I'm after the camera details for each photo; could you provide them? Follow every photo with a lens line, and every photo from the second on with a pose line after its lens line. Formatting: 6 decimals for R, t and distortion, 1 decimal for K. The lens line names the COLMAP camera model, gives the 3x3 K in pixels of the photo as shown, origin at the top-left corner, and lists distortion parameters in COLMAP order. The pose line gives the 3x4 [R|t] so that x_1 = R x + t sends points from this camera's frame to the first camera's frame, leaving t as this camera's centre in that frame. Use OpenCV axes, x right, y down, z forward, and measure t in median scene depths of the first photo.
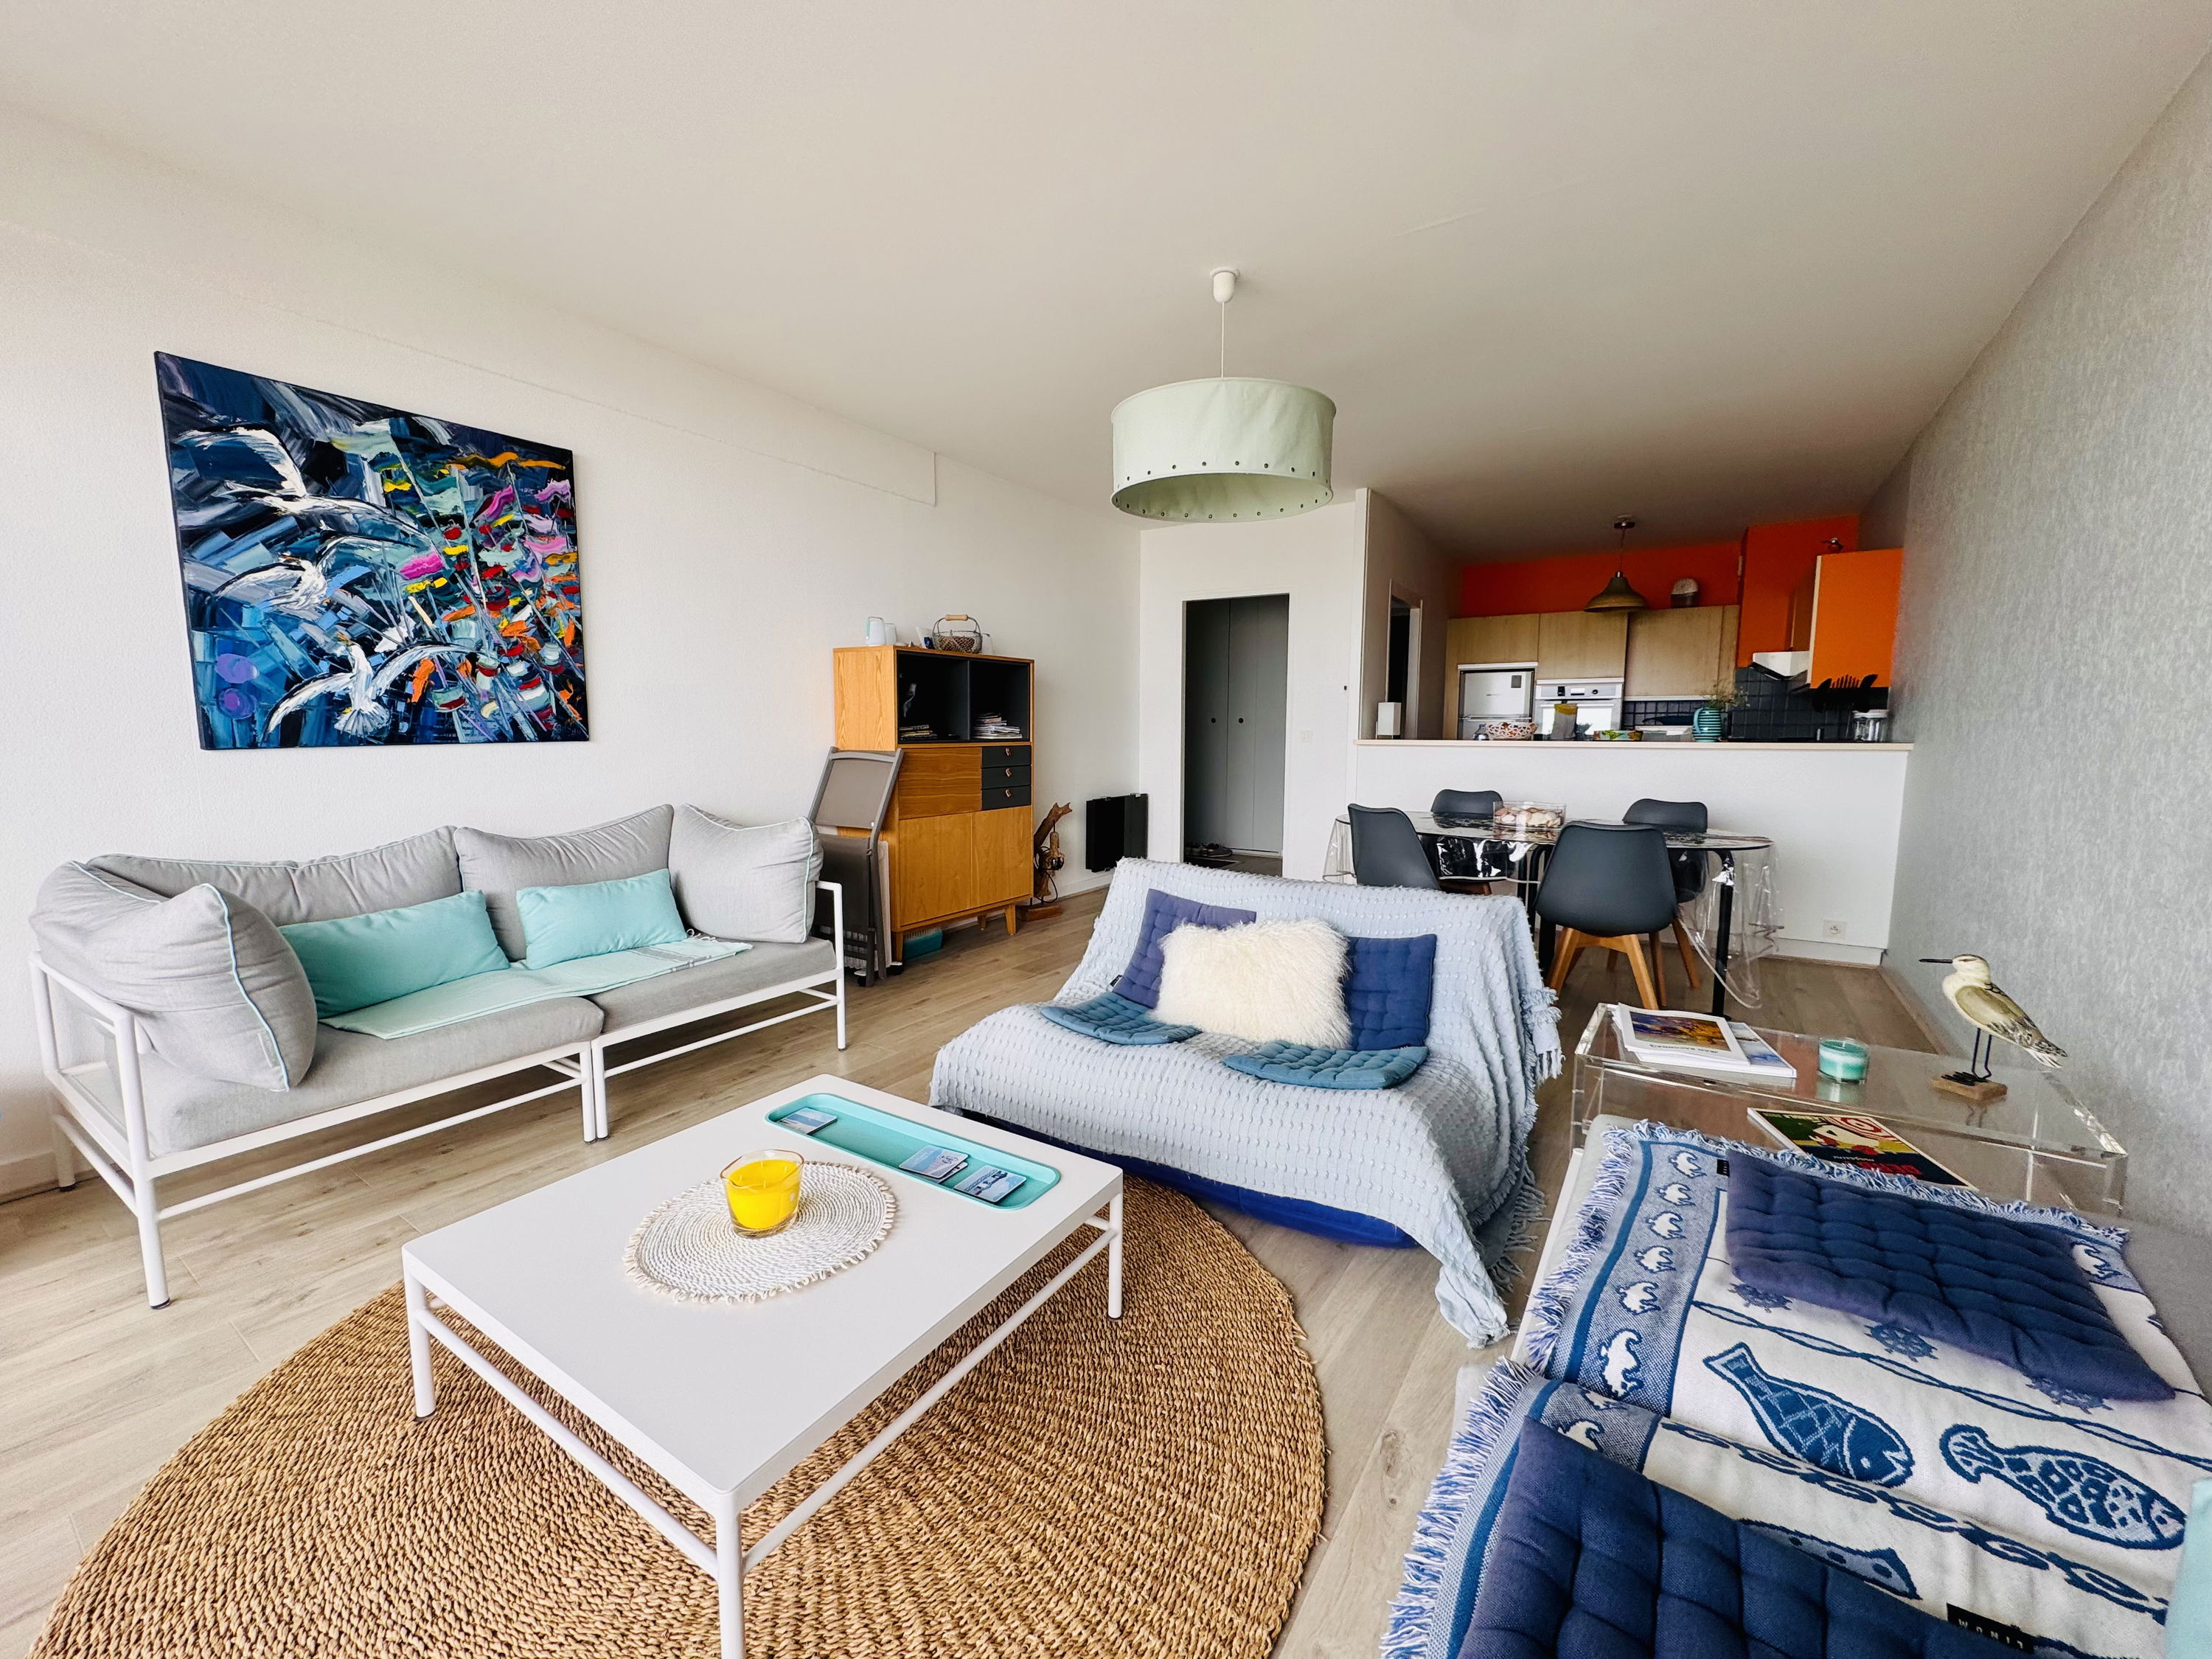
lens RADIAL K [[883.2, 0, 1117.7], [0, 883.2, 828.6], [0, 0, 1]] dist [-0.001956, 0.000006]
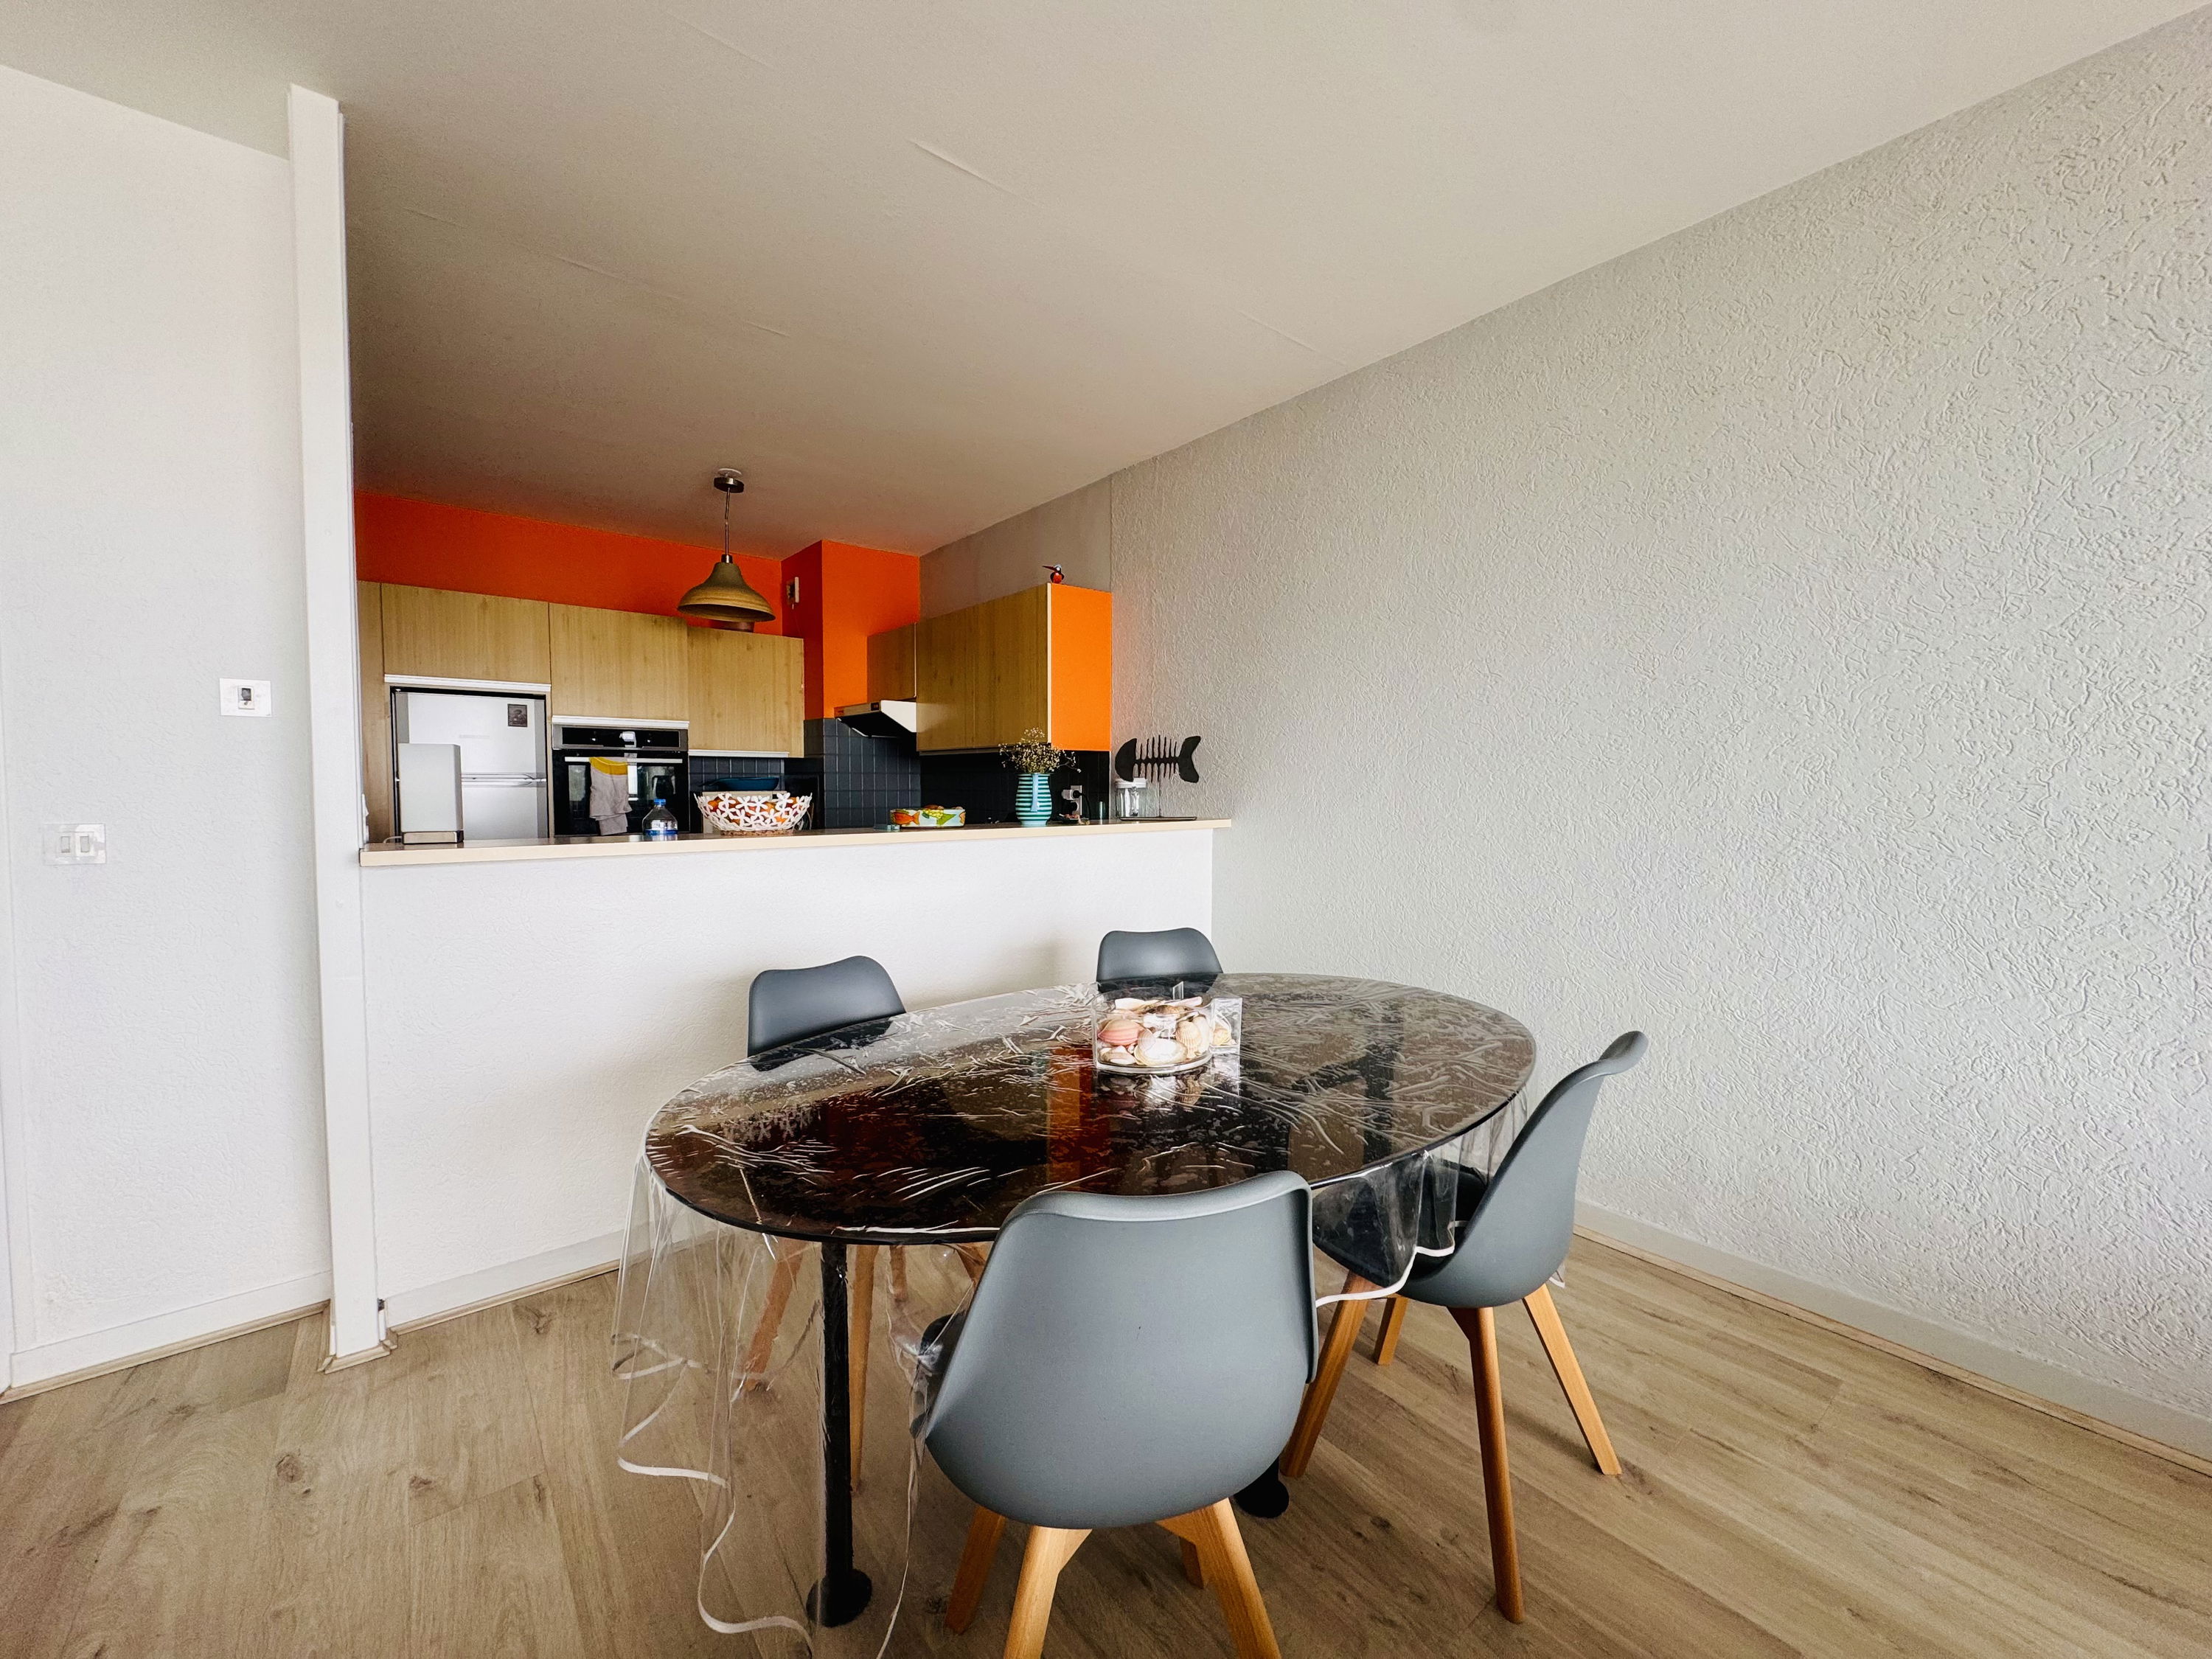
lens RADIAL K [[883.2, 0, 1102.6], [0, 883.2, 824.0], [0, 0, 1]] dist [-0.001956, 0.000006]
pose [[0.303196, -0.042987, 0.951958, 0.043924], [0.105728, 0.994332, 0.011227, -0.101764], [-0.947045, 0.097245, 0.306022, 0.758643]]
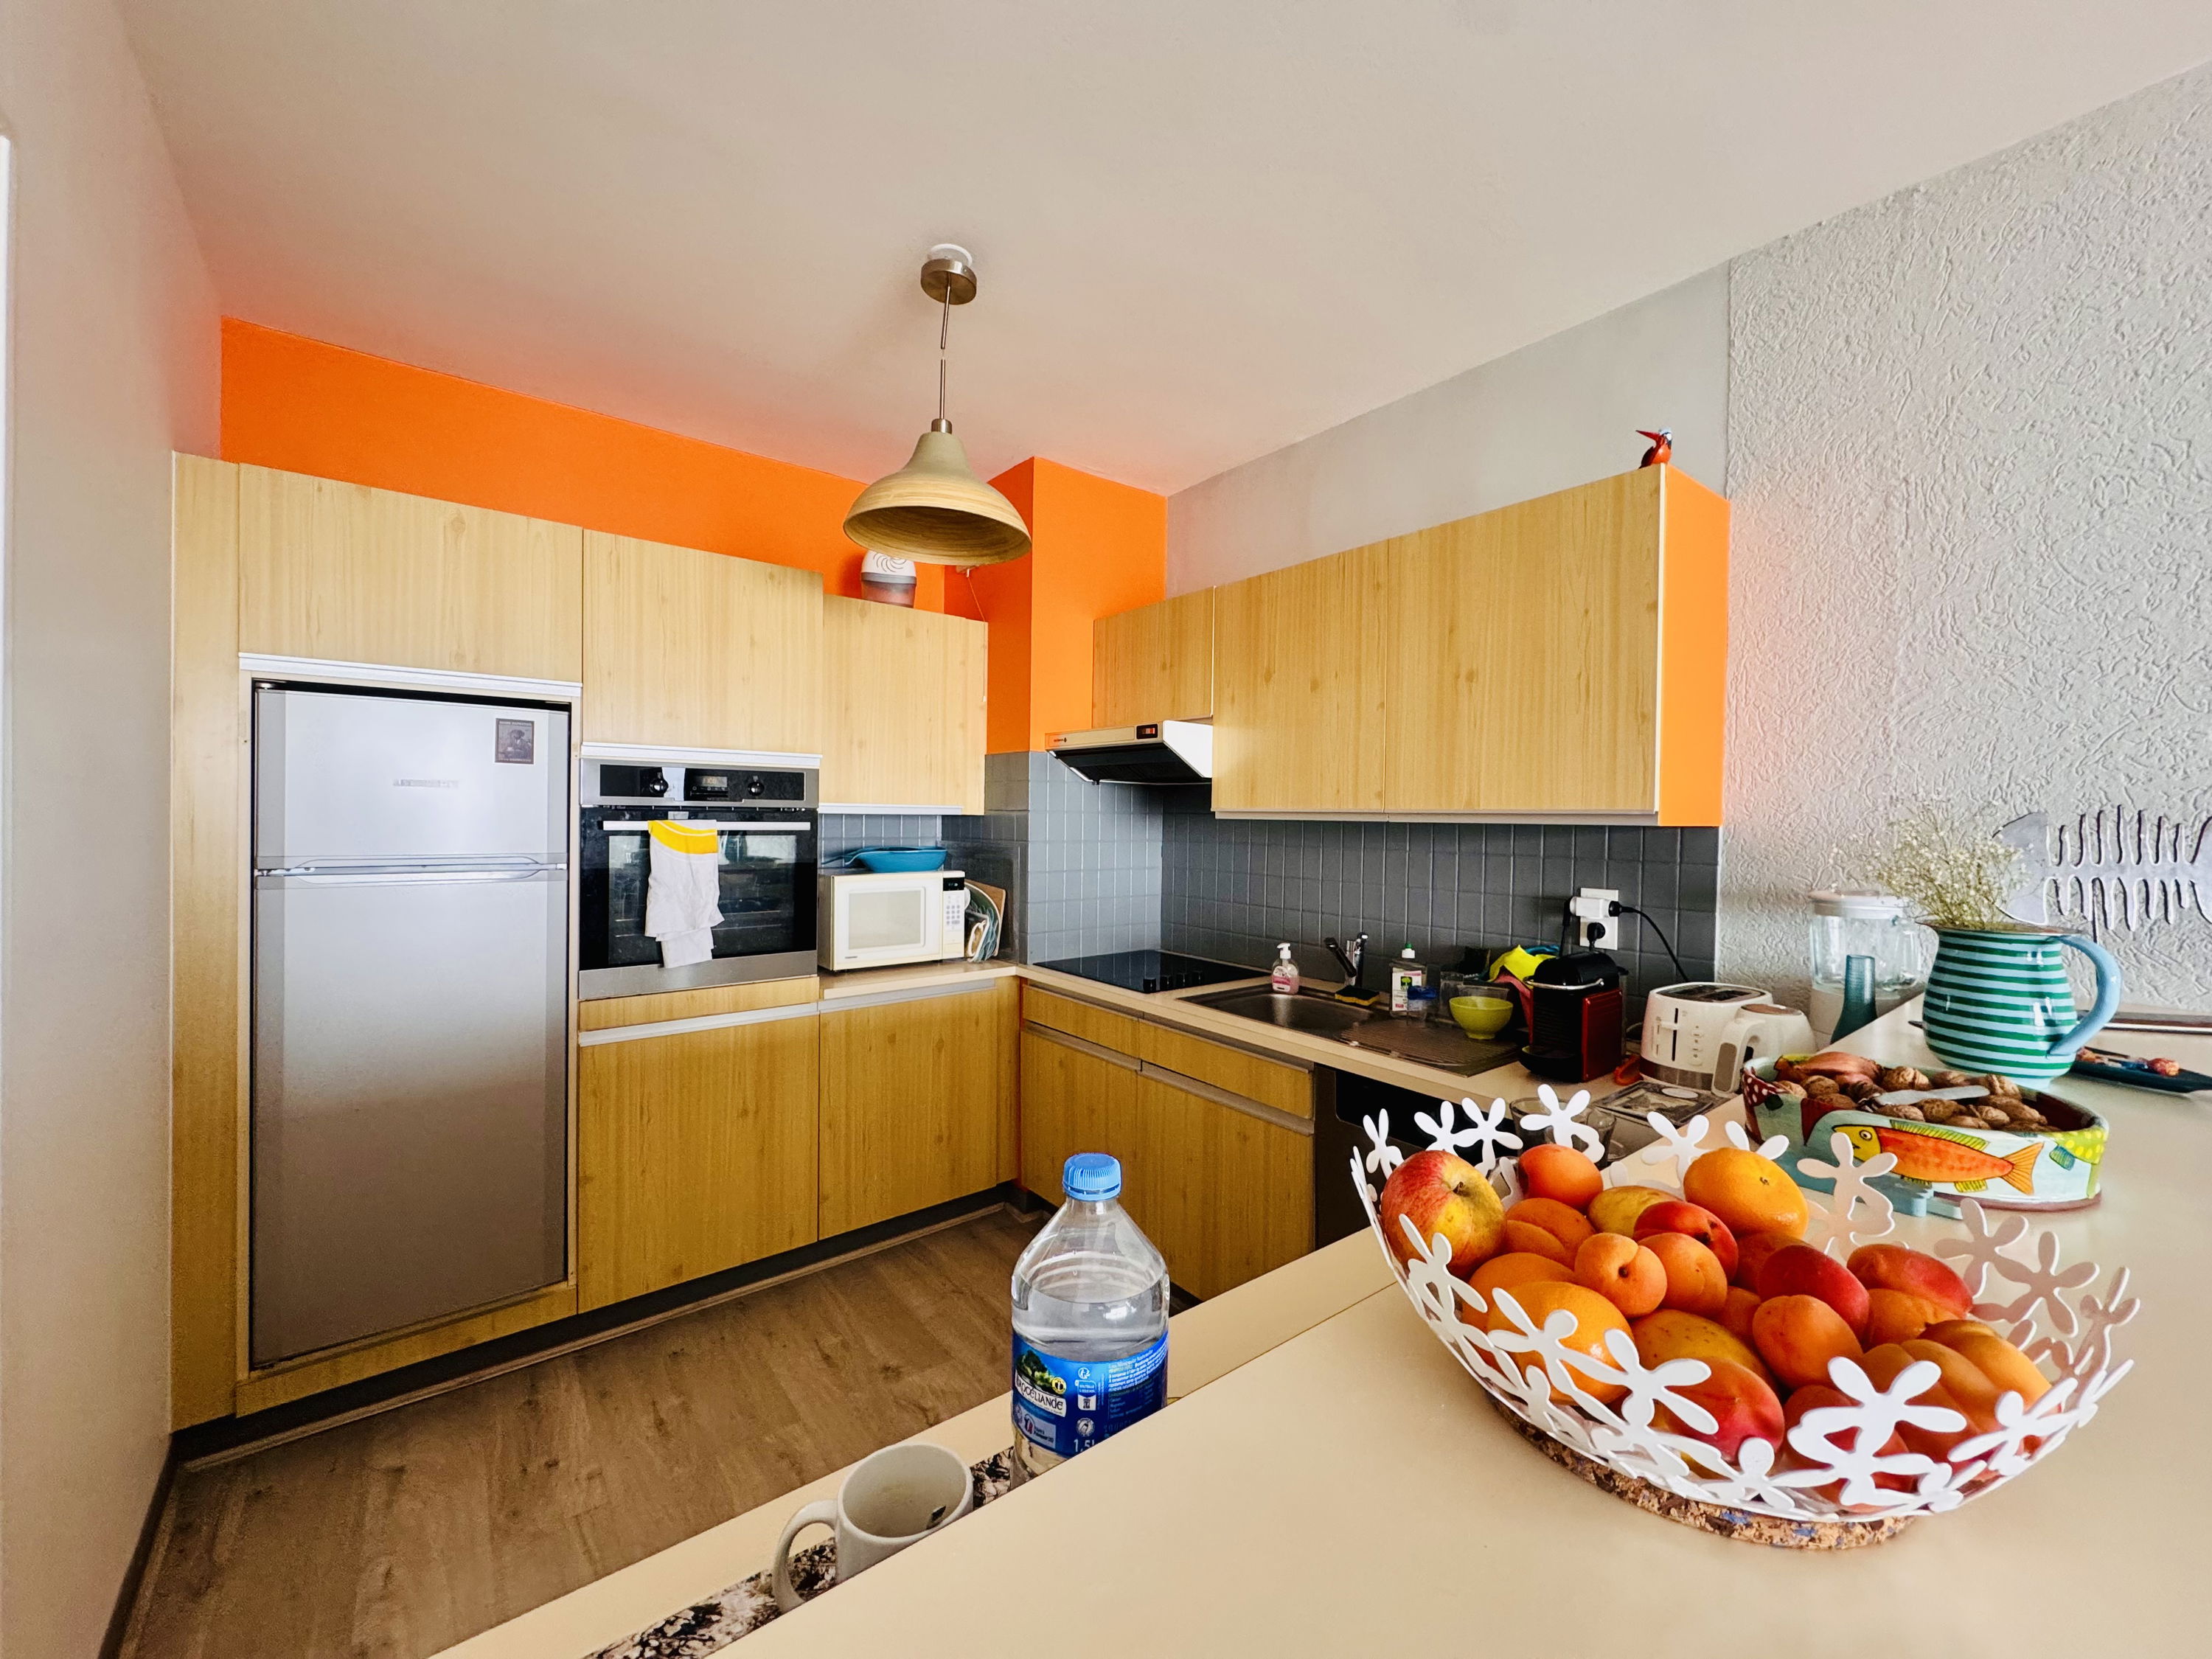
lens RADIAL K [[883.2, 0, 1101.5], [0, 883.2, 823.7], [0, 0, 1]] dist [-0.001956, 0.000006]
pose [[0.327619, -0.003827, 0.944802, 0.379254], [0.093722, 0.995191, -0.028468, -0.178024], [-0.940150, 0.097875, 0.326403, 1.142972]]
